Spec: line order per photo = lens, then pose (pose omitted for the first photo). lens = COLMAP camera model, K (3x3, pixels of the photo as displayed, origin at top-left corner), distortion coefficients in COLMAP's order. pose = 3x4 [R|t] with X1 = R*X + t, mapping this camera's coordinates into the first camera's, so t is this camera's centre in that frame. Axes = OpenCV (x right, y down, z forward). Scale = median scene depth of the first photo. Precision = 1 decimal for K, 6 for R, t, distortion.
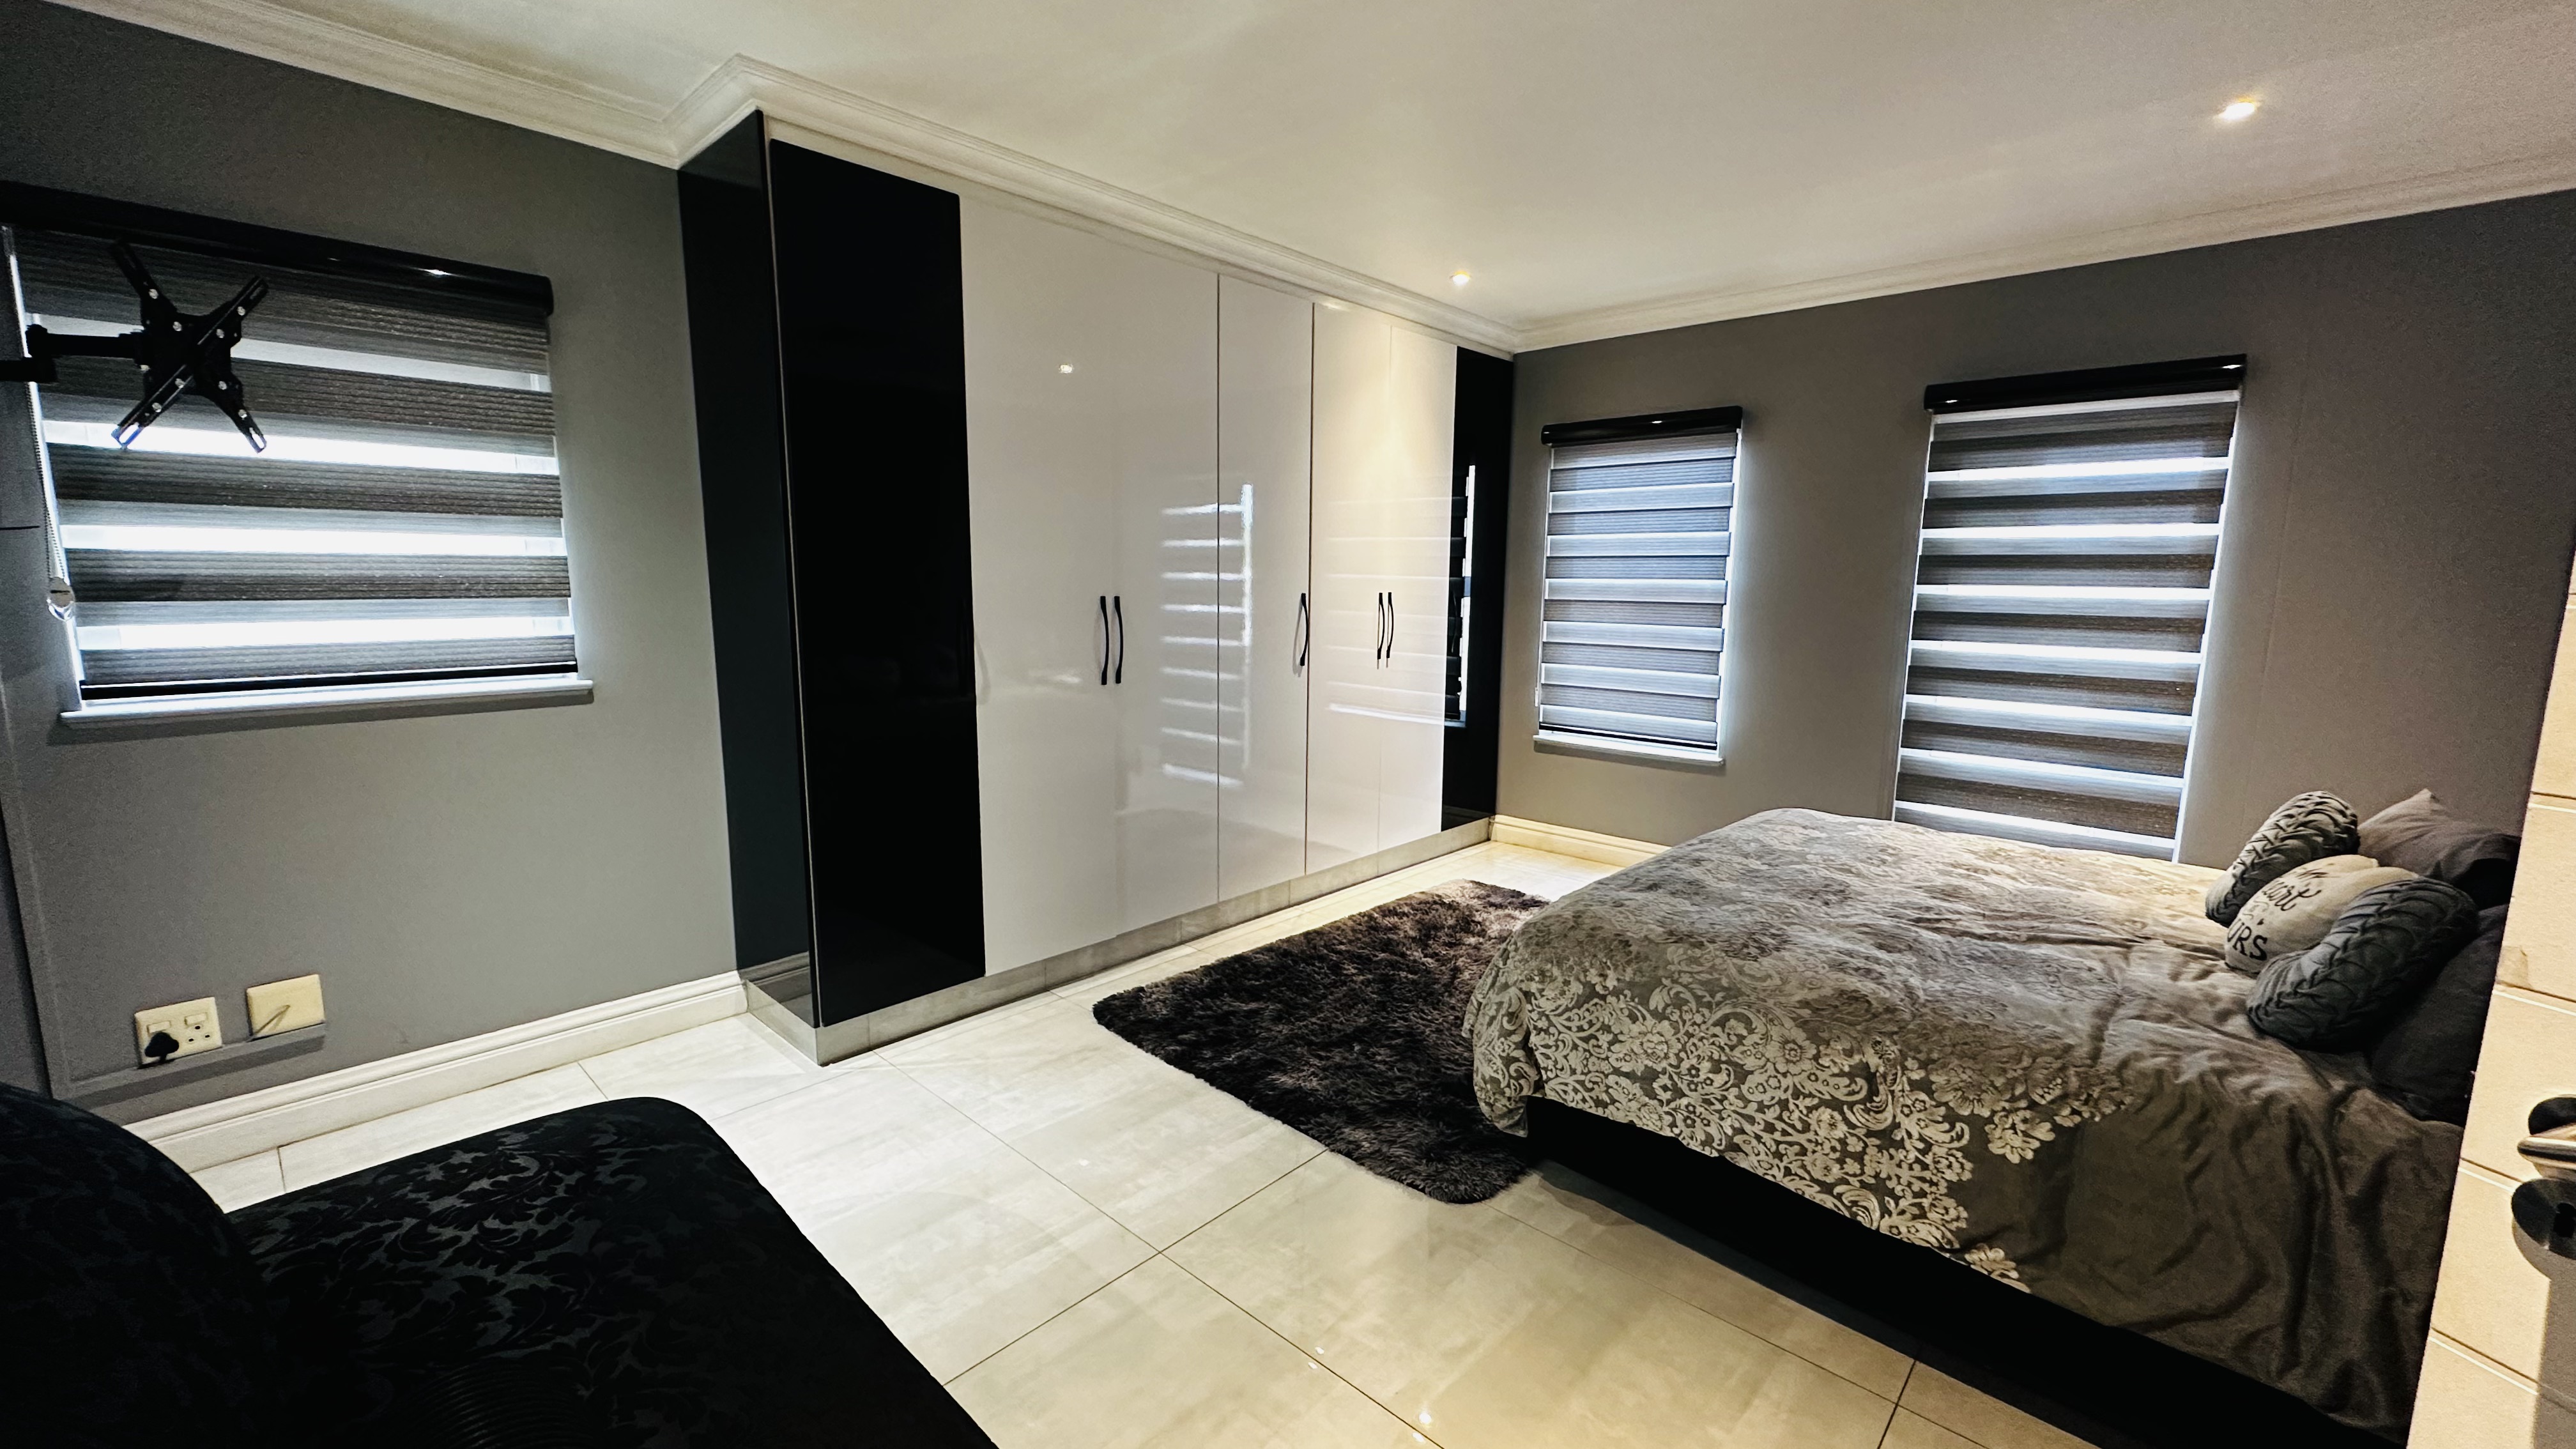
lens RADIAL K [[1019.3, 0, 1289.6], [0, 1019.3, 718.1], [0, 0, 1]] dist [-0.001943, 0.001479]
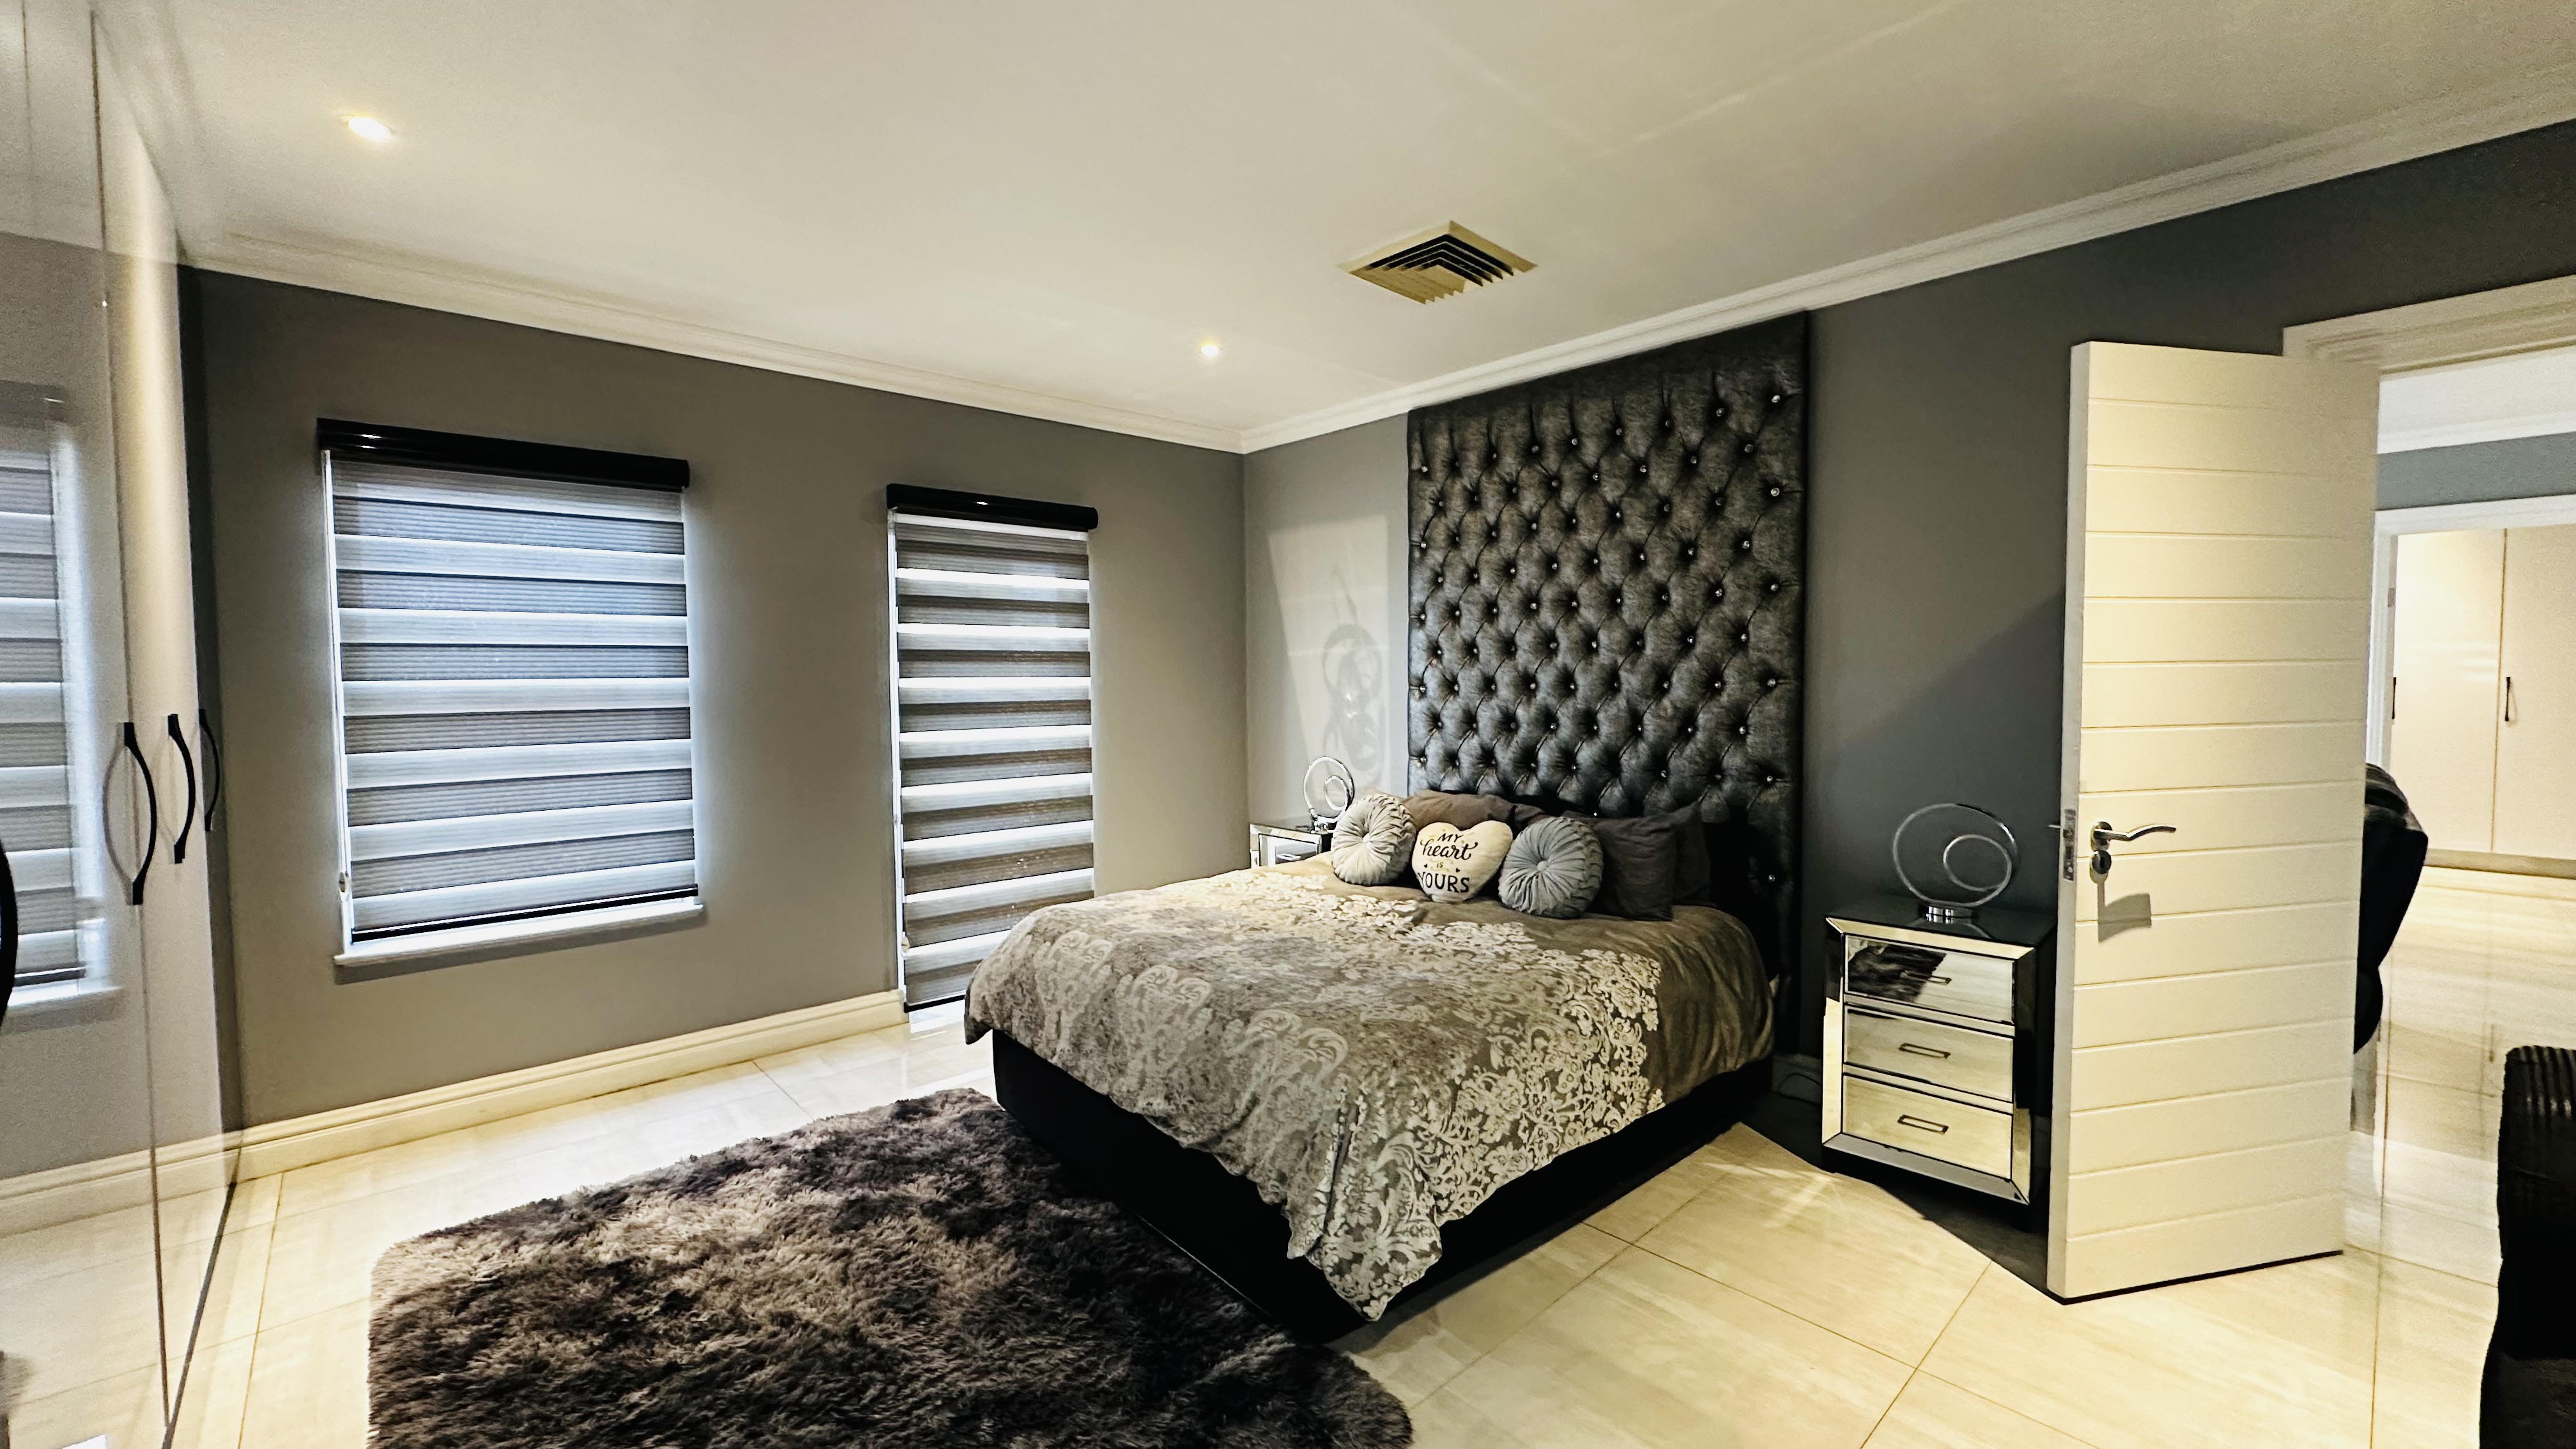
lens RADIAL K [[1019.3, 0, 1289.1], [0, 1019.3, 725.7], [0, 0, 1]] dist [-0.001943, 0.001479]
pose [[0.086739, -0.059271, 0.994466, -0.392065], [0.149110, 0.987756, 0.045865, -0.083175], [-0.985009, 0.144307, 0.094515, 0.598509]]
